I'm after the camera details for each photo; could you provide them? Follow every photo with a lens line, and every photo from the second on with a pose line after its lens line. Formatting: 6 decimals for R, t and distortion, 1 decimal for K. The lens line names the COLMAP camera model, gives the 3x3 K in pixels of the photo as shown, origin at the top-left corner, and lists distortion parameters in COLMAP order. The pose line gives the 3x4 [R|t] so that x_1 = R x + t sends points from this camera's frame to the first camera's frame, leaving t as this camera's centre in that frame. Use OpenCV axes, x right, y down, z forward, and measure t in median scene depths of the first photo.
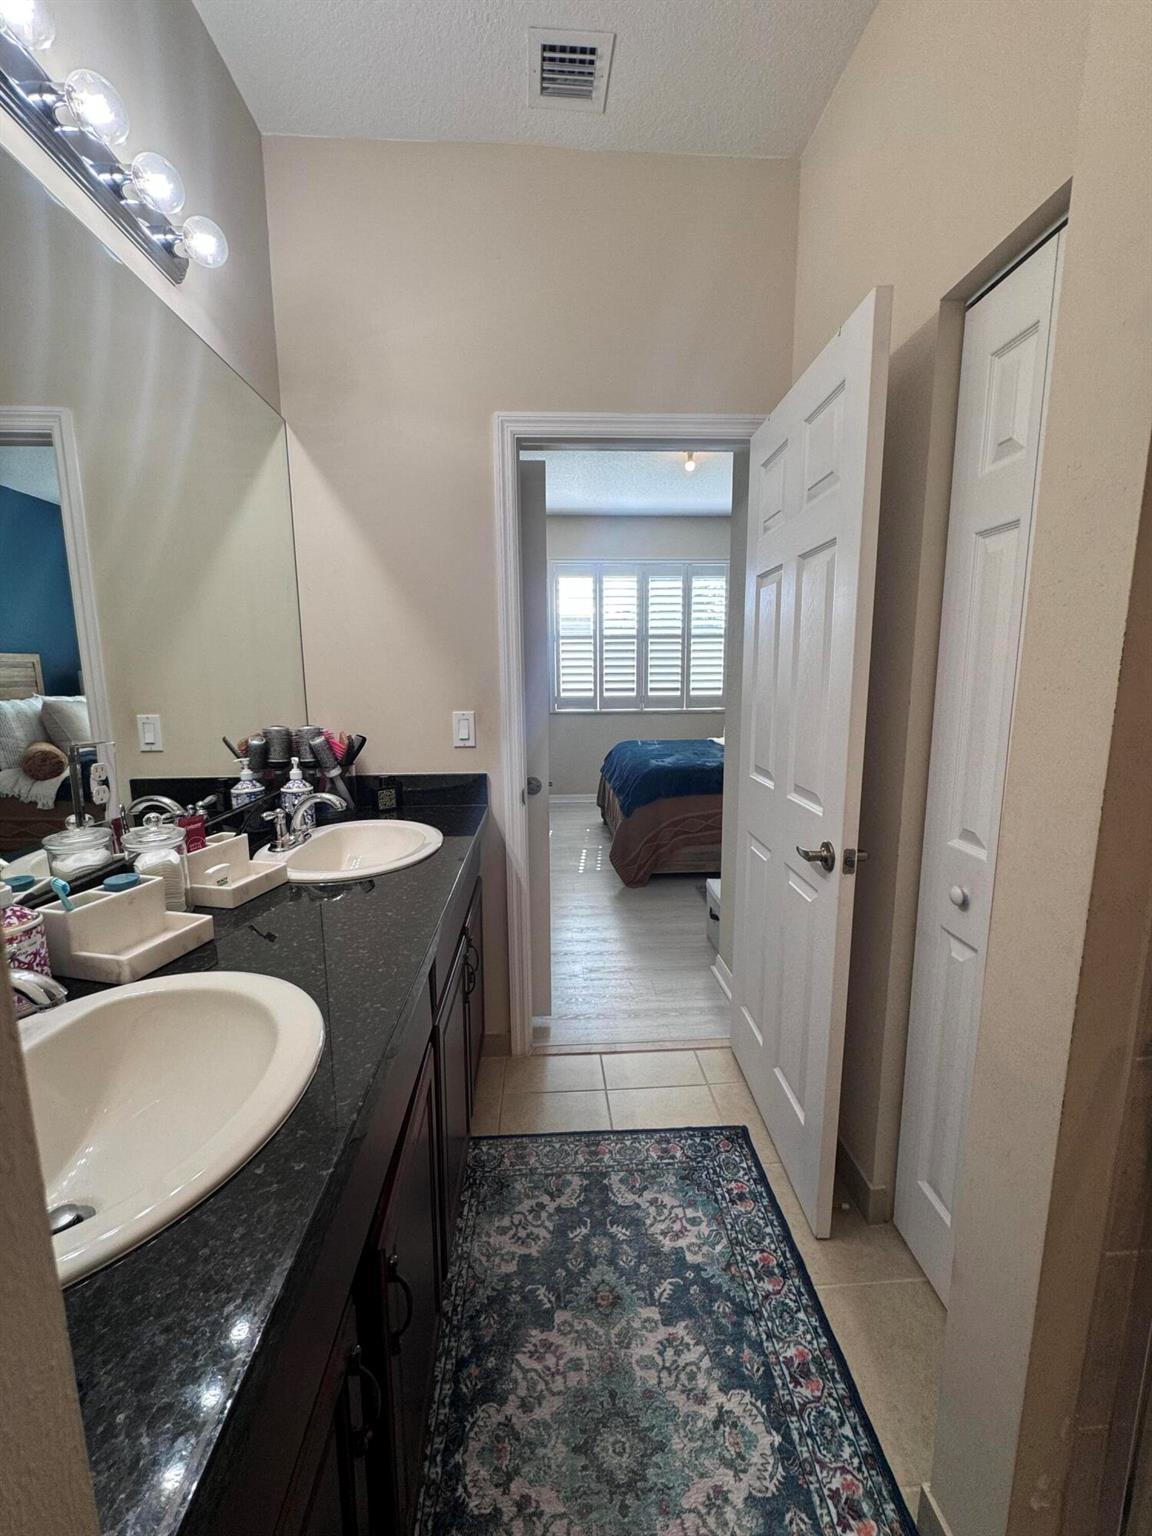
lens RADIAL K [[617.8, 0, 584.2], [0, 617.8, 773.0], [0, 0, 1]] dist [-0.002876, 0.000771]
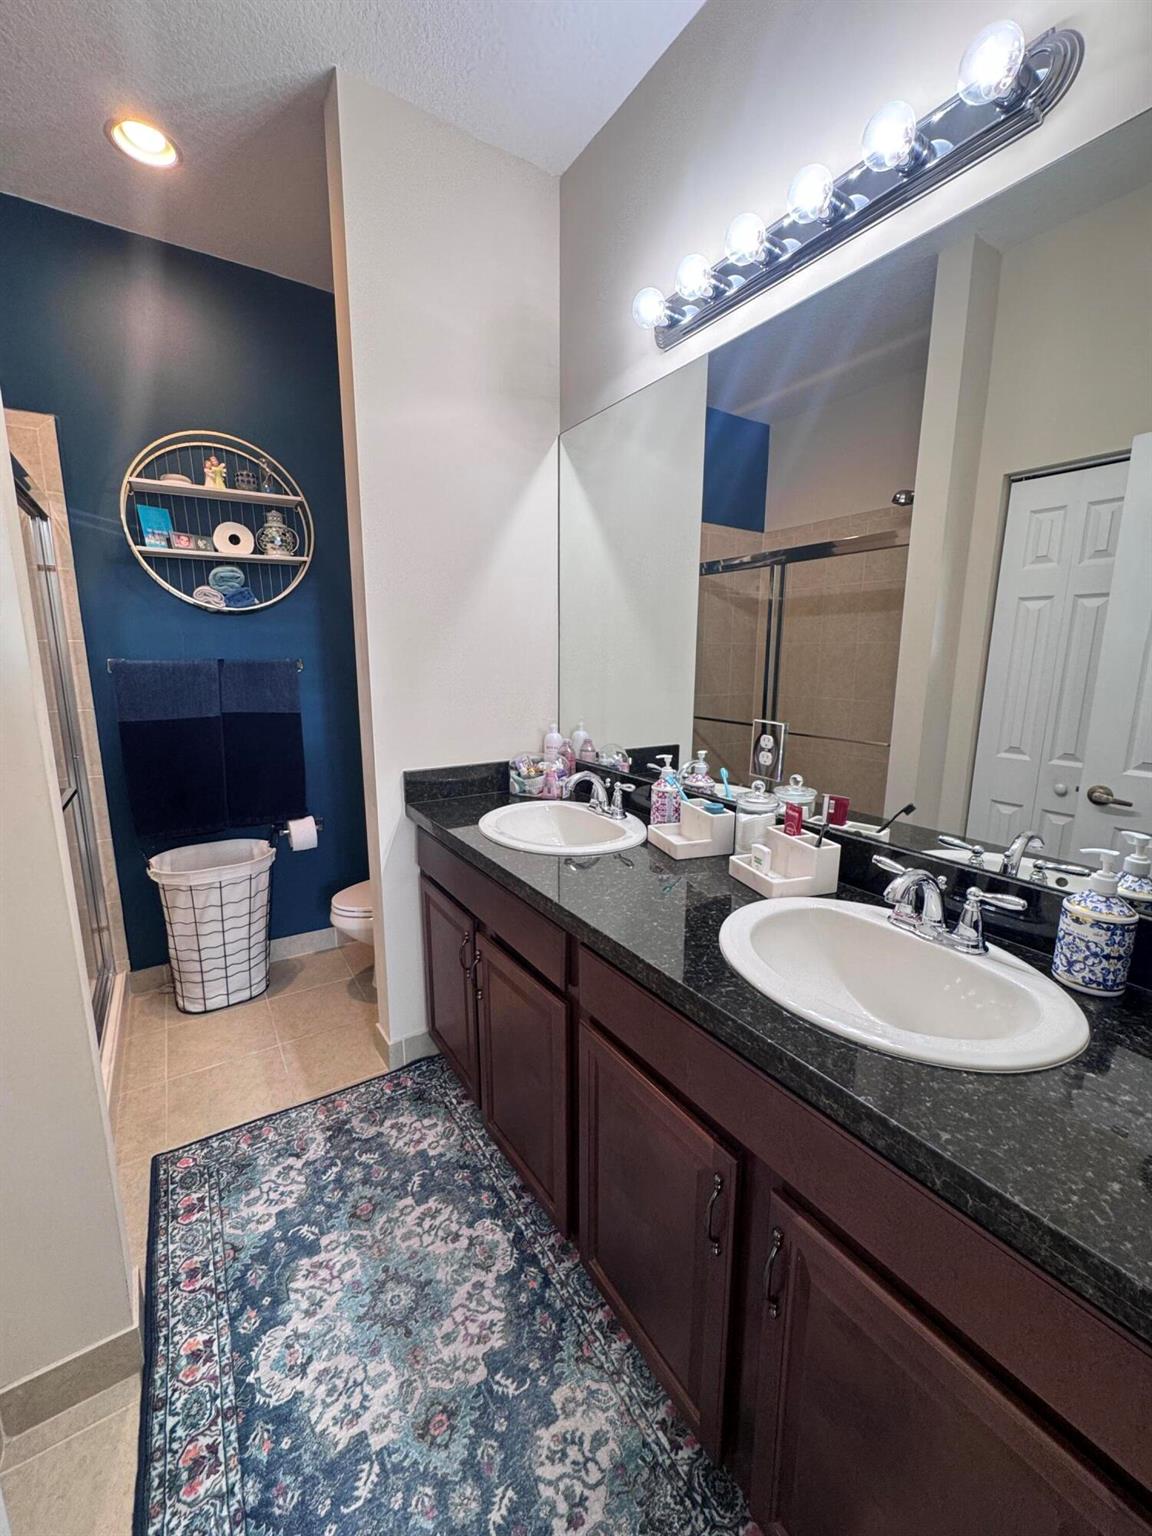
lens RADIAL K [[617.8, 0, 569.7], [0, 617.8, 767.5], [0, 0, 1]] dist [-0.002876, 0.000771]
pose [[-0.876917, 0.089845, -0.472170, 0.201428], [-0.079240, 0.941907, 0.326392, -0.289203], [0.474065, 0.323634, -0.818855, 1.551582]]
